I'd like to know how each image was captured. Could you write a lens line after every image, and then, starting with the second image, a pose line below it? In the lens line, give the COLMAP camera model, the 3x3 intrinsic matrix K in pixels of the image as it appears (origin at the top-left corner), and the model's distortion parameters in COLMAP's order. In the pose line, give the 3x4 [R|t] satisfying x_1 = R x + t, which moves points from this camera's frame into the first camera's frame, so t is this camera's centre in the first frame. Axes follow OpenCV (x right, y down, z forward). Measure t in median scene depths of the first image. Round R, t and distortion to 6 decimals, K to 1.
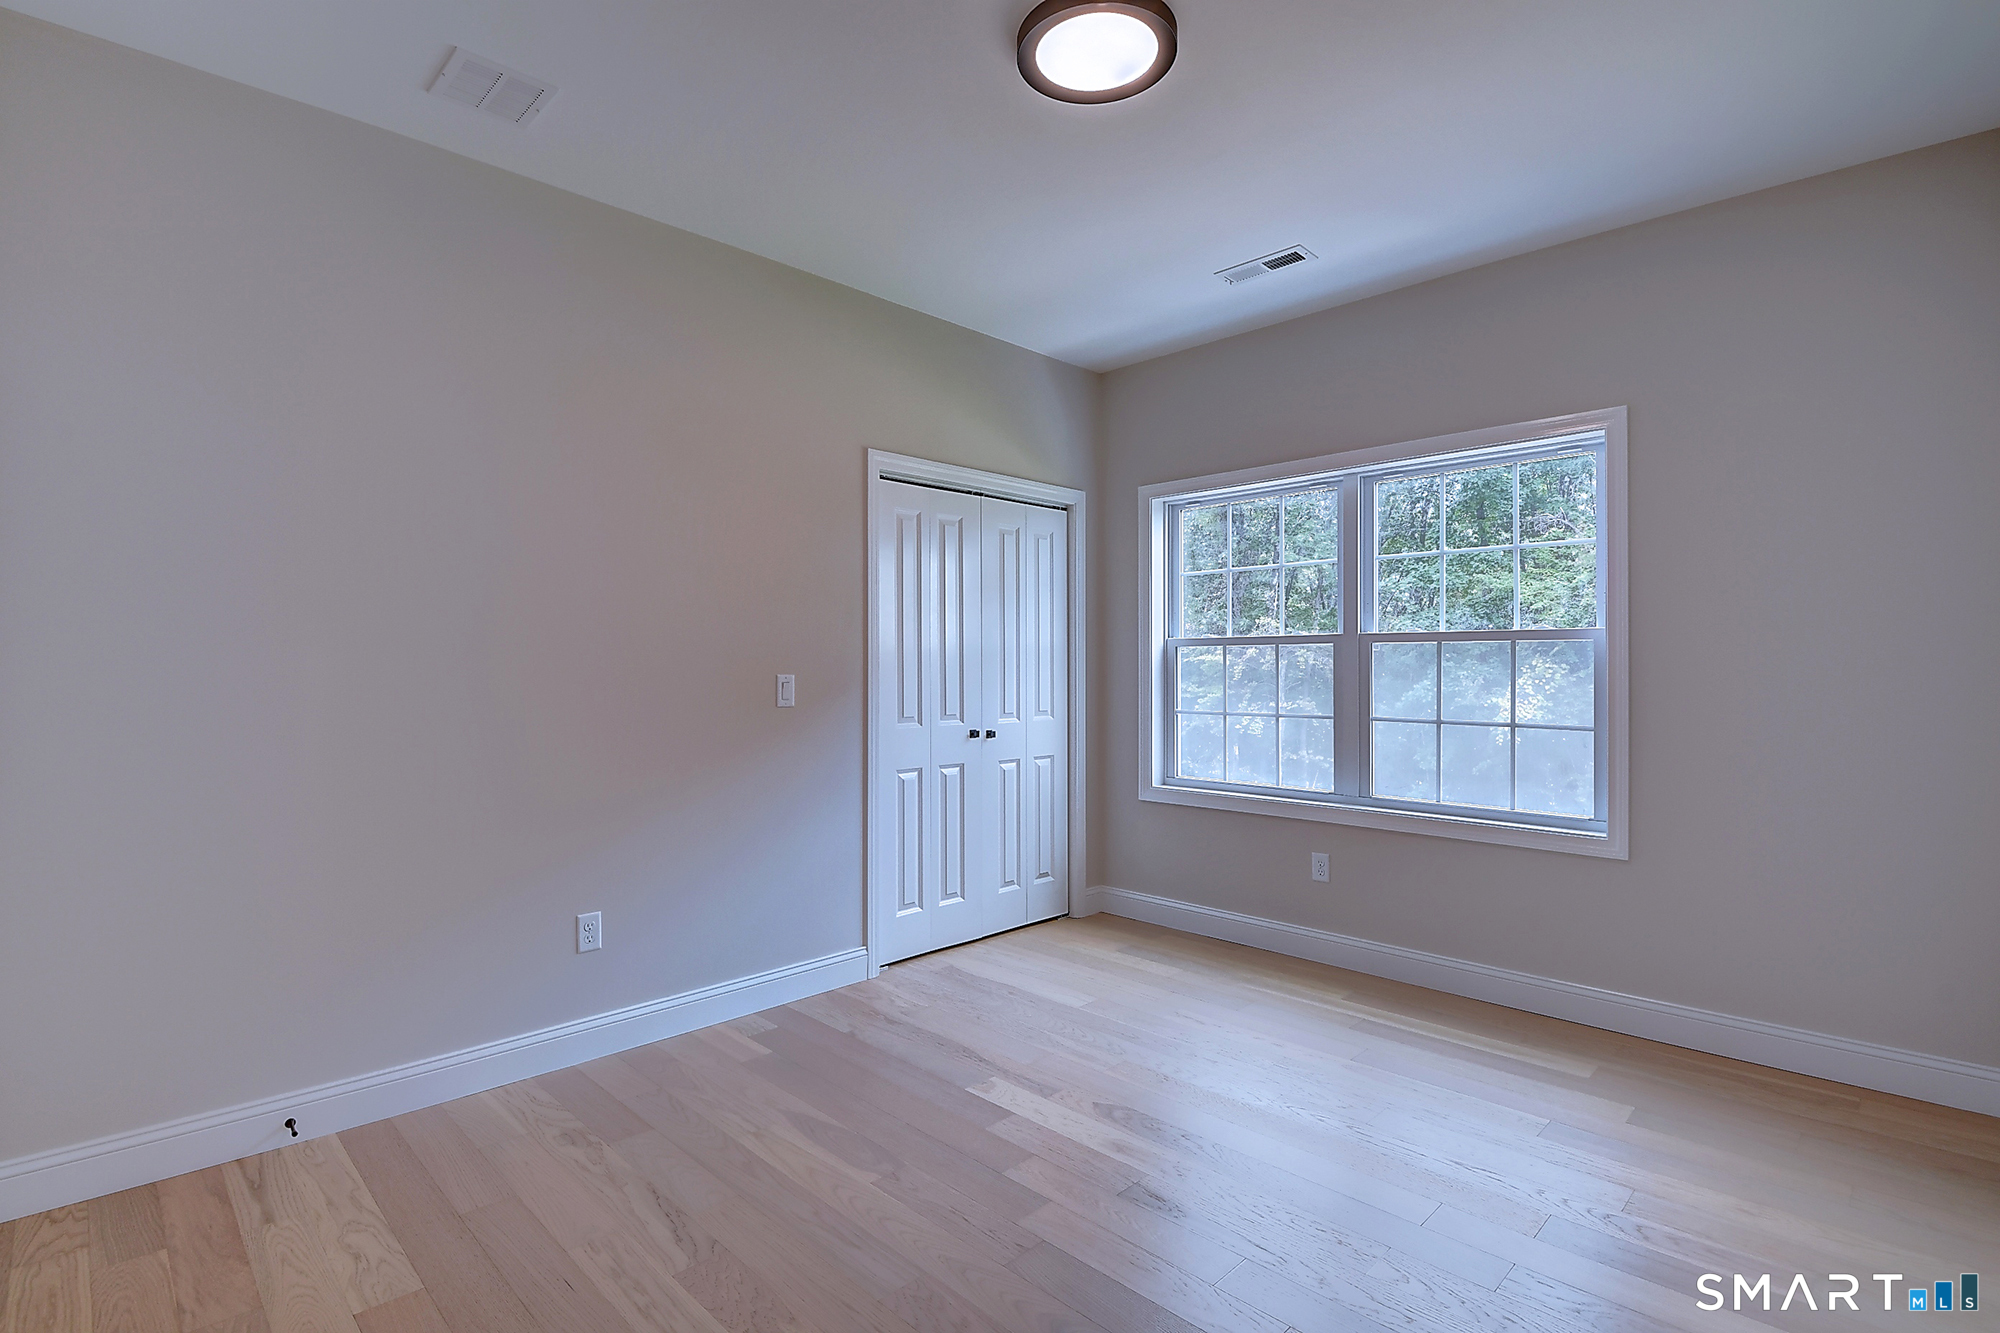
lens RADIAL K [[940.5, 0, 979.3], [0, 940.5, 670.1], [0, 0, 1]] dist [0.025892, -0.035586]
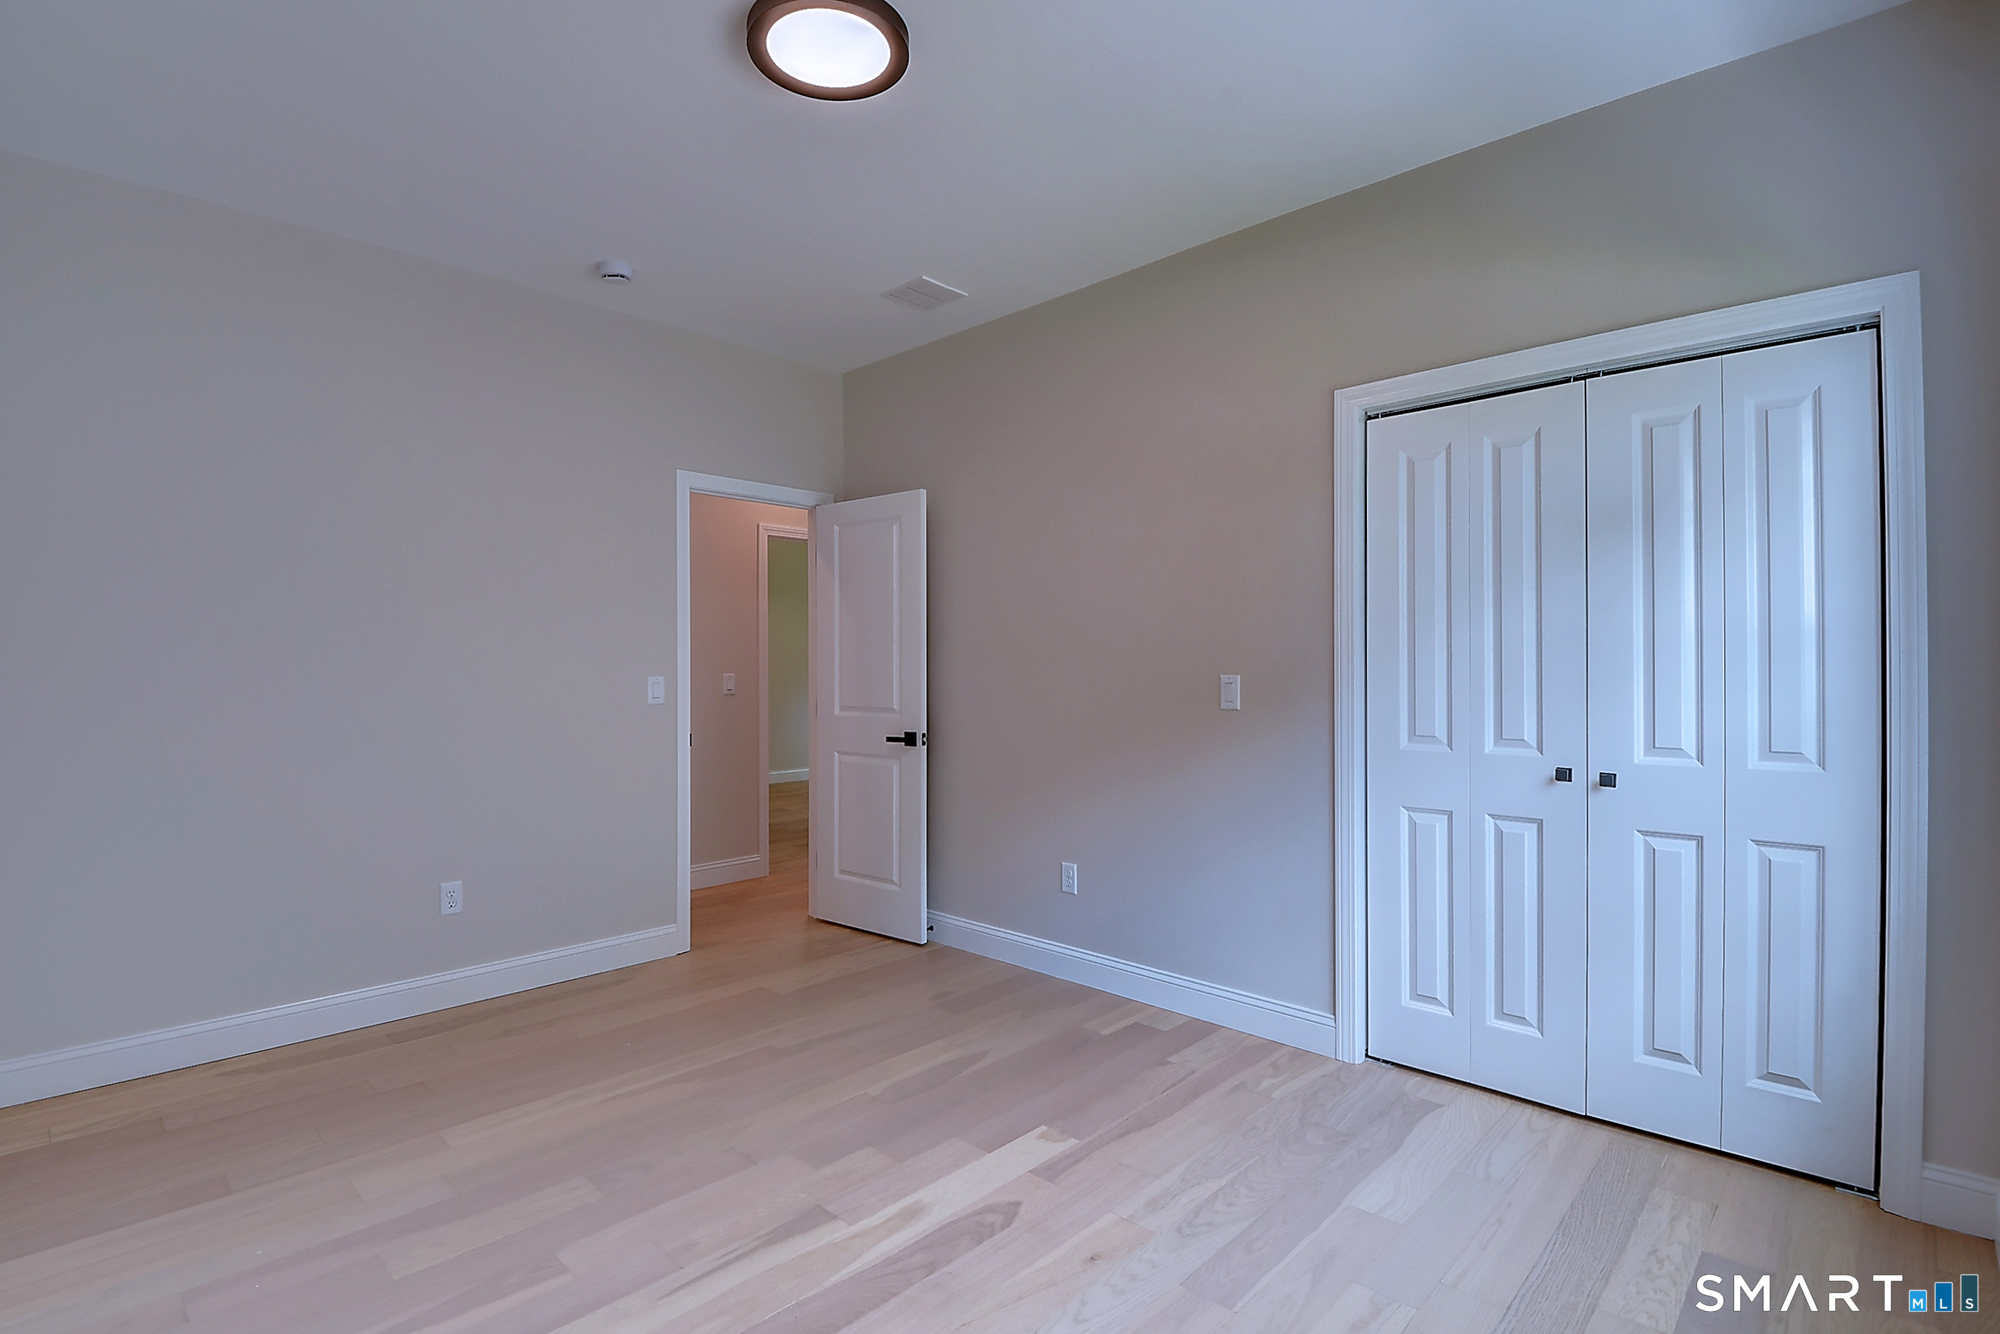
lens RADIAL K [[940.5, 0, 979.3], [0, 940.5, 670.6], [0, 0, 1]] dist [0.025892, -0.035586]
pose [[0.026623, 0.002147, -0.999643, 0.662223], [0.000027, 0.999998, 0.002148, -0.001445], [0.999646, -0.000084, 0.026623, 0.667674]]
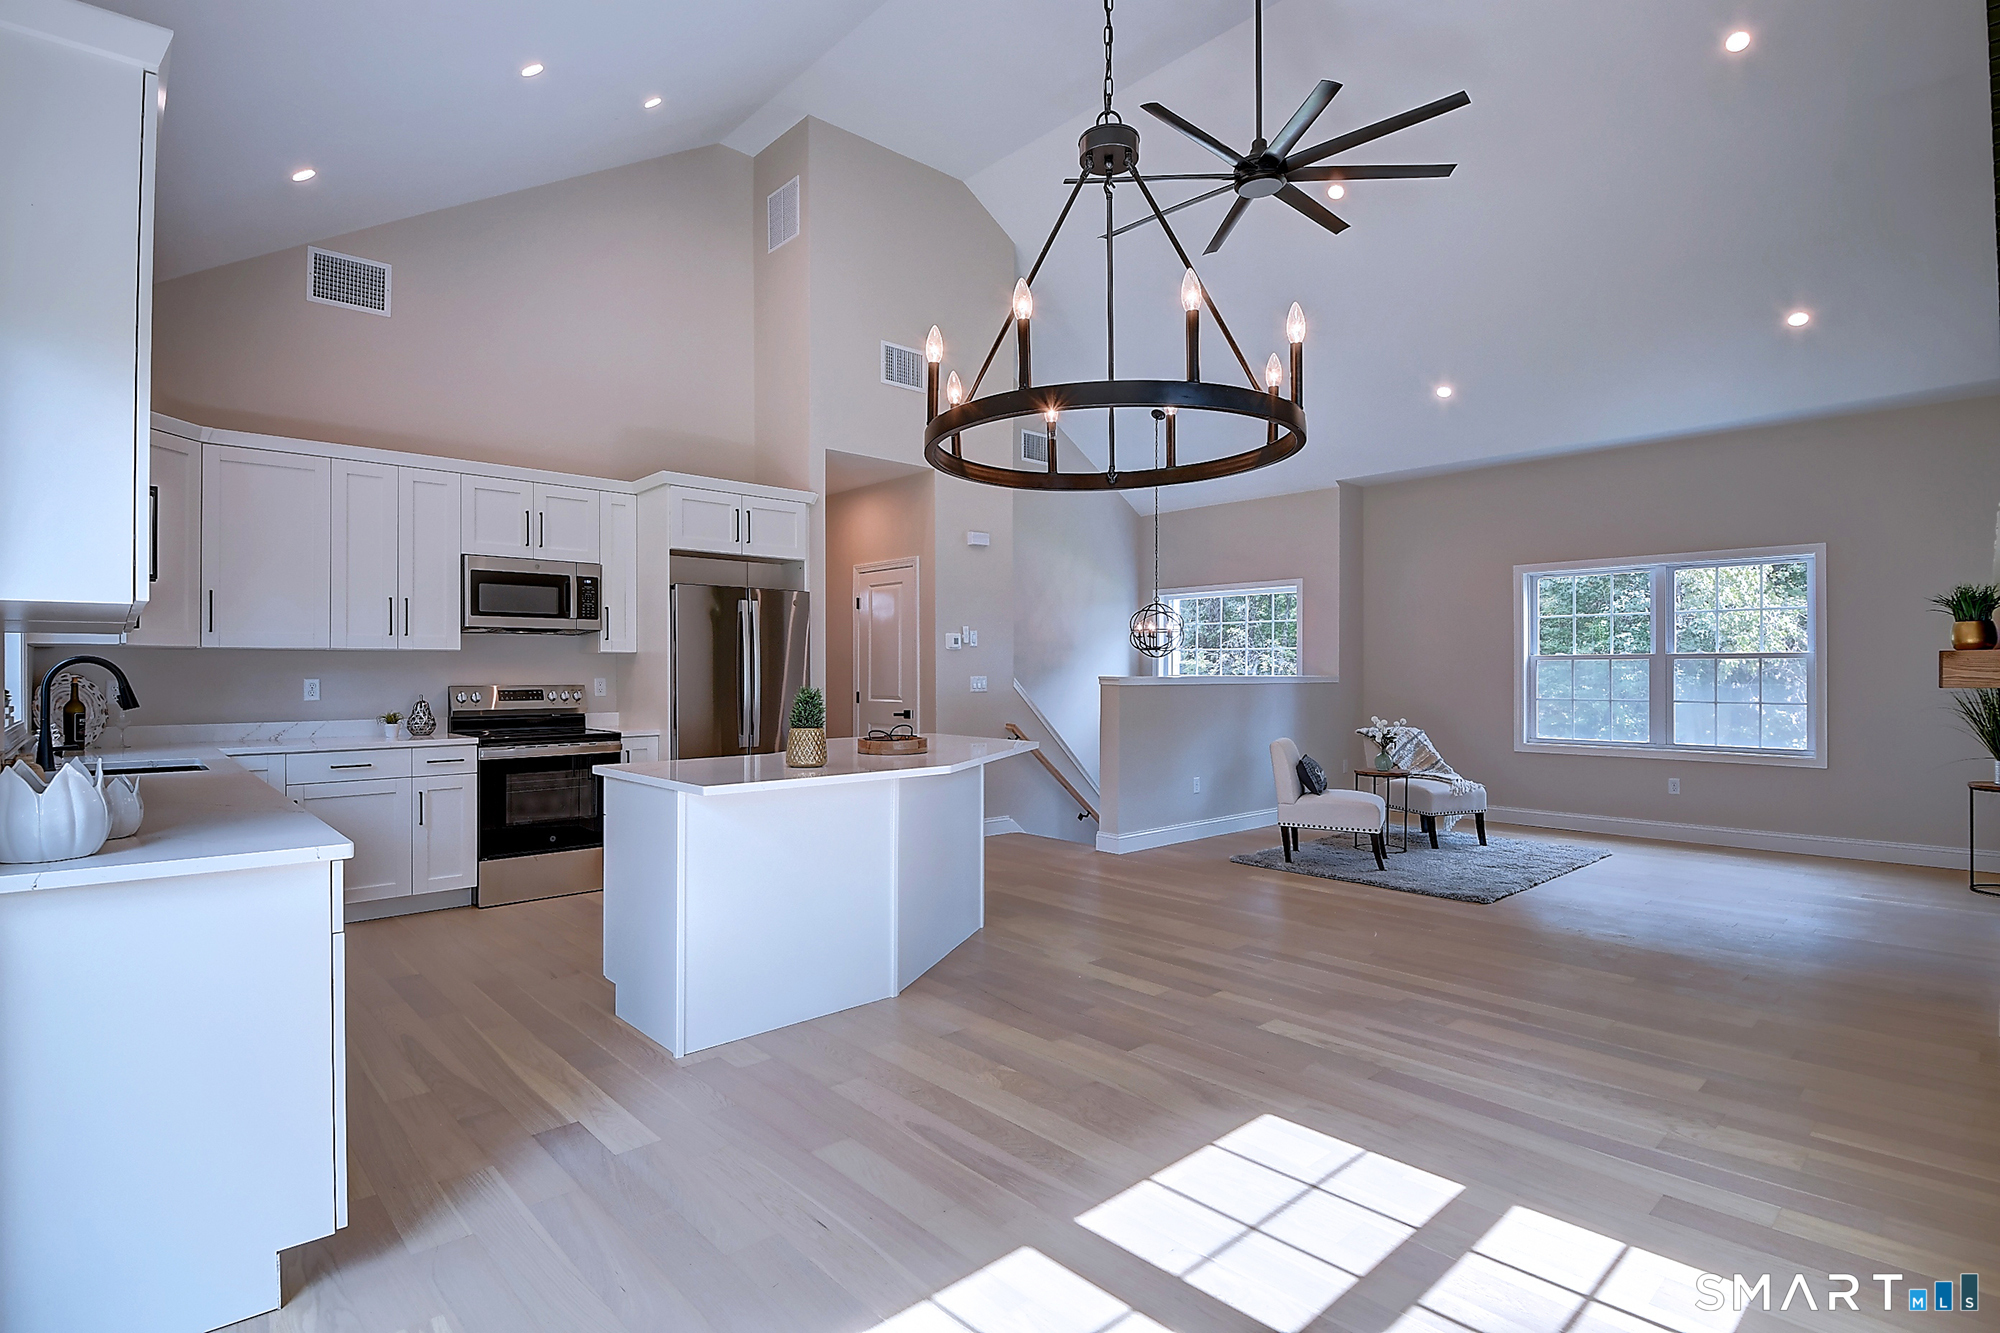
lens RADIAL K [[998.0, 0, 970.6], [0, 998.0, 670.1], [0, 0, 1]] dist [-0.000850, -0.013243]
pose [[0.999237, -0.000471, -0.039066, -0.886633], [0.000181, 0.999973, -0.007408, 0.006601], [0.039068, 0.007395, 0.999209, -0.991567]]
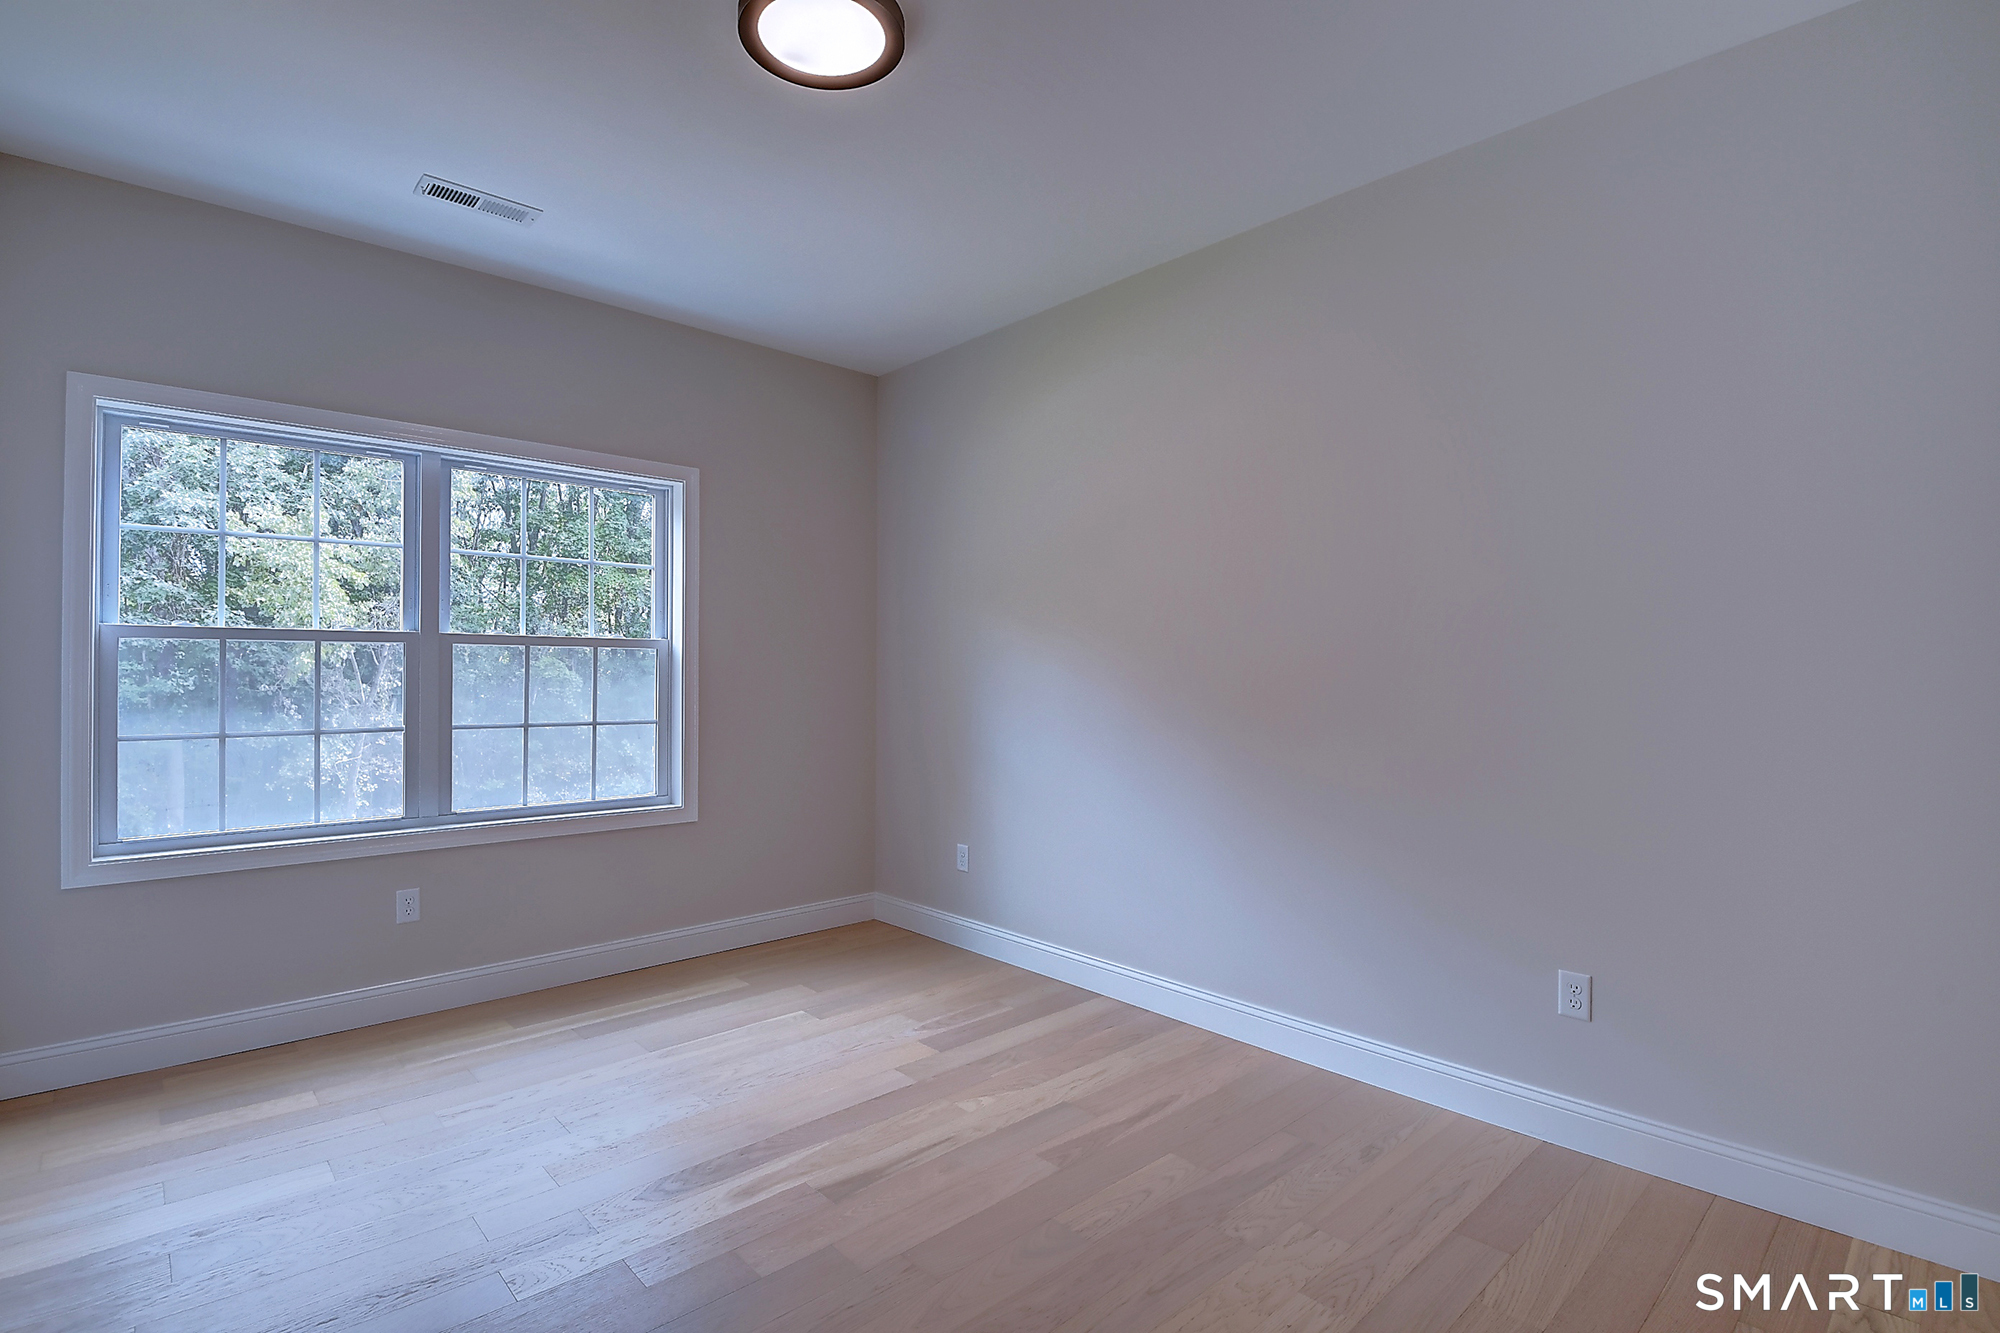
lens RADIAL K [[940.5, 0, 979.3], [0, 940.5, 670.1], [0, 0, 1]] dist [0.025892, -0.035586]
pose [[0.037526, 0.002936, 0.999291, -0.490842], [-0.000378, 0.999996, -0.002924, -0.001074], [-0.999296, -0.000268, 0.037527, 0.473325]]
